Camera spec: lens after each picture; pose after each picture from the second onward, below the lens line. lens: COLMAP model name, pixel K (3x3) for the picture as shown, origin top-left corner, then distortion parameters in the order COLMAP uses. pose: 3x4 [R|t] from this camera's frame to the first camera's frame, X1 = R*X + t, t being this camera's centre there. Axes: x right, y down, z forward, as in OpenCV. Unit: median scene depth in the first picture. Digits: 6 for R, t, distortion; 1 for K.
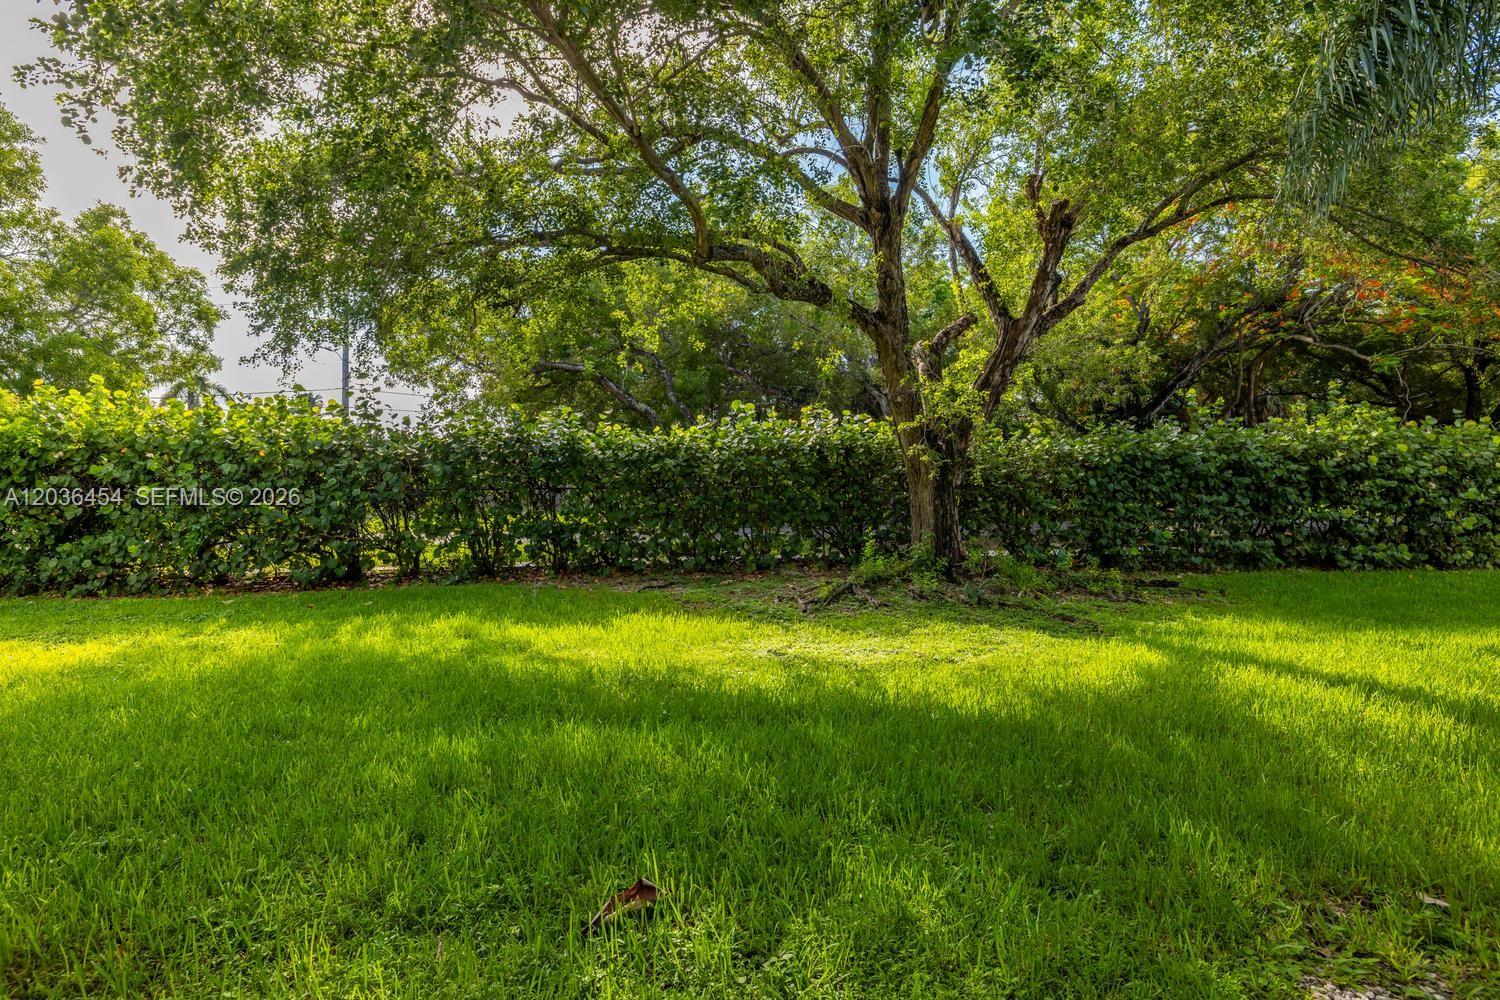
lens RADIAL K [[760.6, 0, 747.5], [0, 760.6, 506.7], [0, 0, 1]] dist [0.001074, 0.000013]
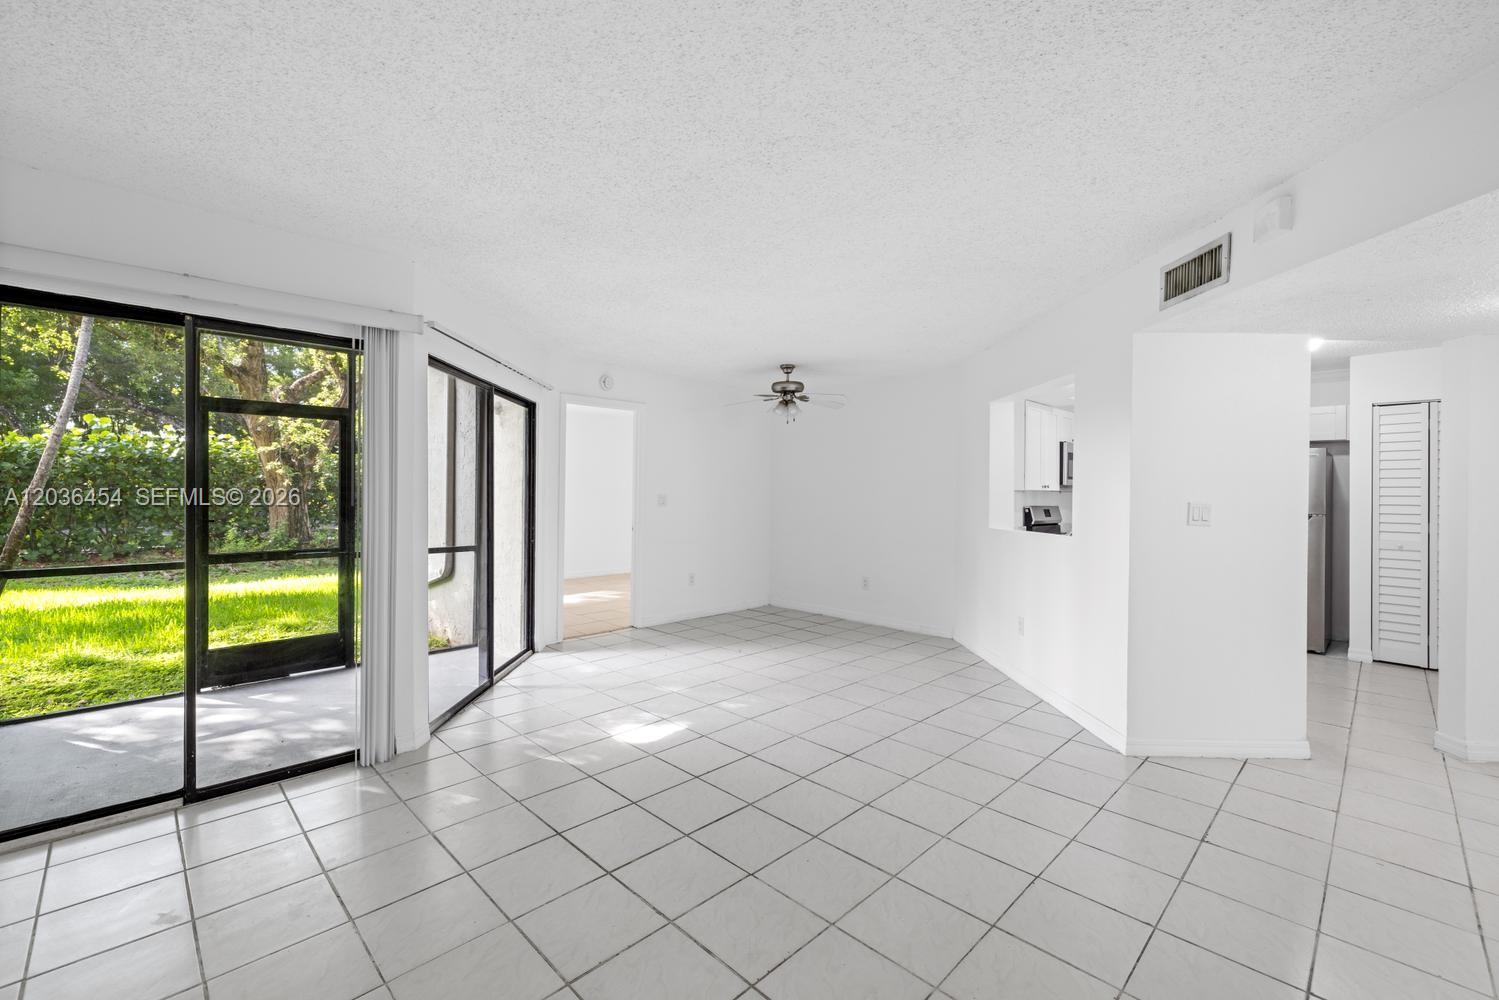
lens RADIAL K [[629.9, 0, 738.4], [0, 629.9, 492.7], [0, 0, 1]] dist [-0.000638, 0.000229]
pose [[0.667912, 0.010180, 0.744170, -0.071660], [0.006561, 0.999787, -0.019566, 0.007061], [-0.744211, 0.017951, 0.667703, -0.416767]]
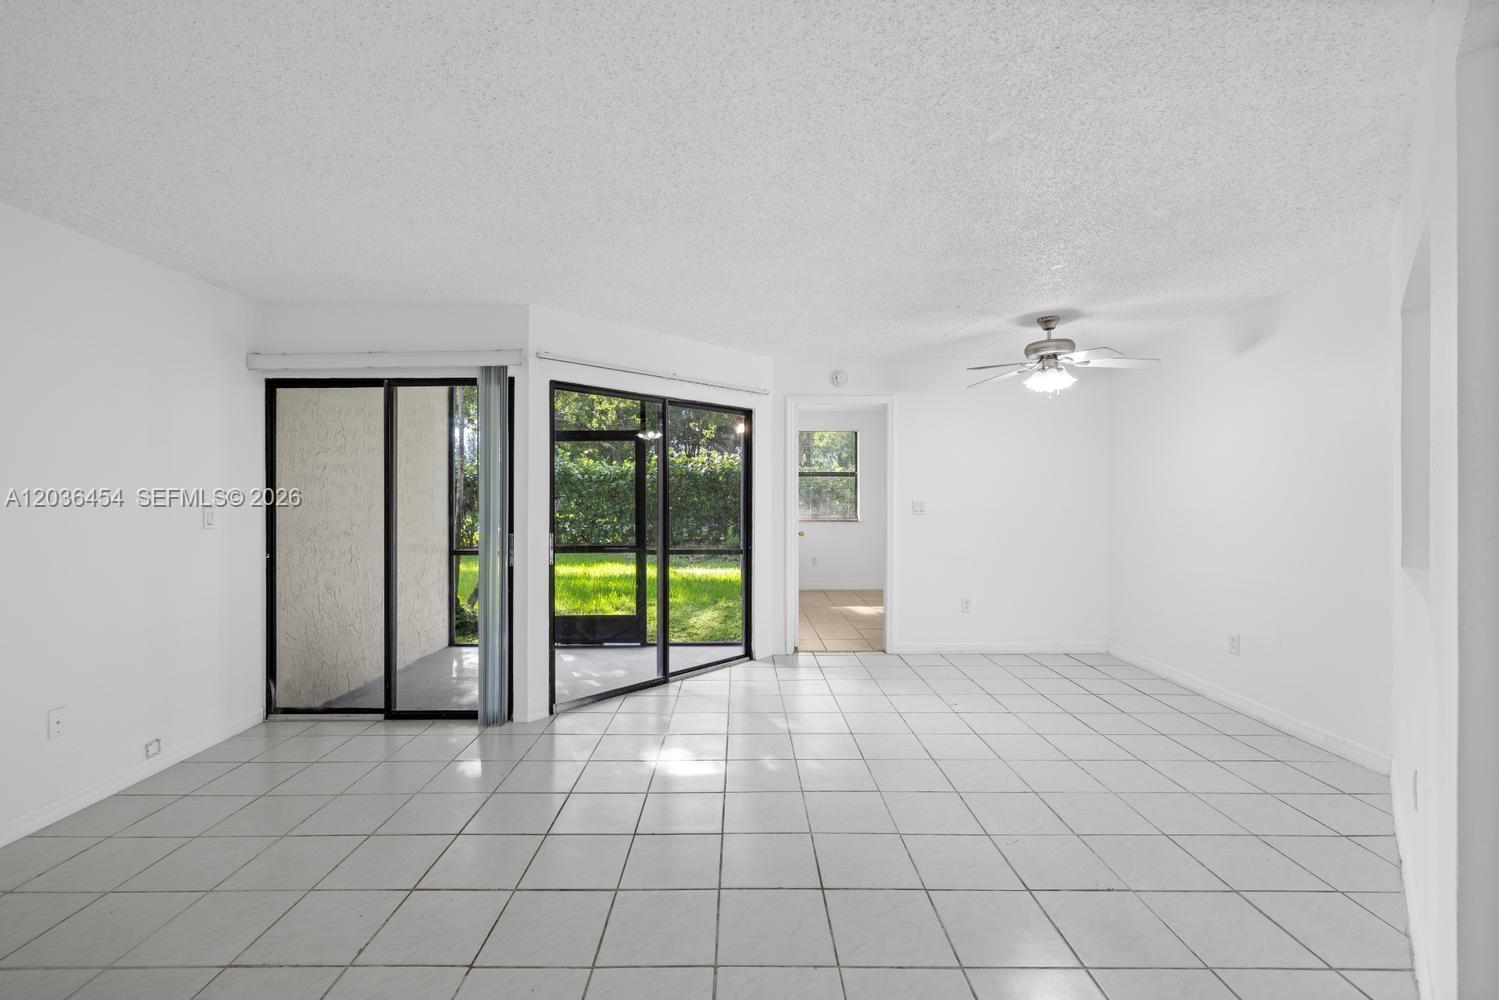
lens RADIAL K [[629.9, 0, 743.9], [0, 629.9, 497.2], [0, 0, 1]] dist [-0.000638, 0.000229]
pose [[0.998160, 0.001766, 0.060602, 0.088423], [-0.000538, 0.999794, -0.020285, 0.005305], [-0.060626, 0.020215, 0.997956, -0.447178]]
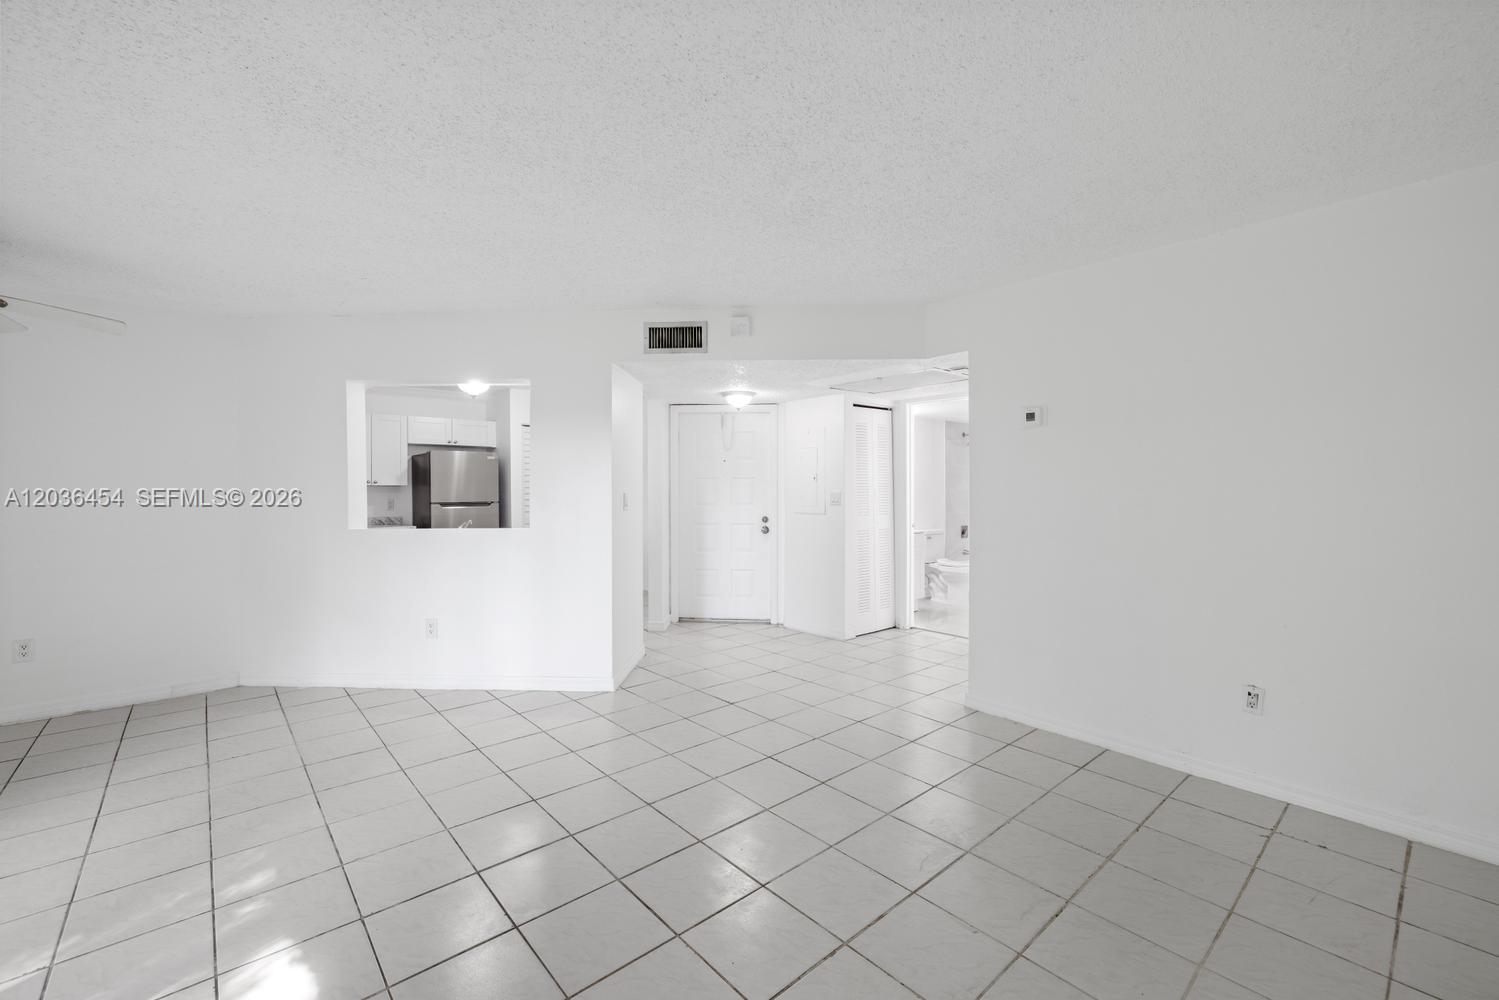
lens RADIAL K [[629.9, 0, 739.7], [0, 629.9, 491.9], [0, 0, 1]] dist [-0.000638, 0.000229]
pose [[-0.699651, -0.000553, 0.714485, -0.057540], [0.025583, 0.999339, 0.025826, -0.000033], [-0.714027, 0.036348, -0.699174, -0.210479]]
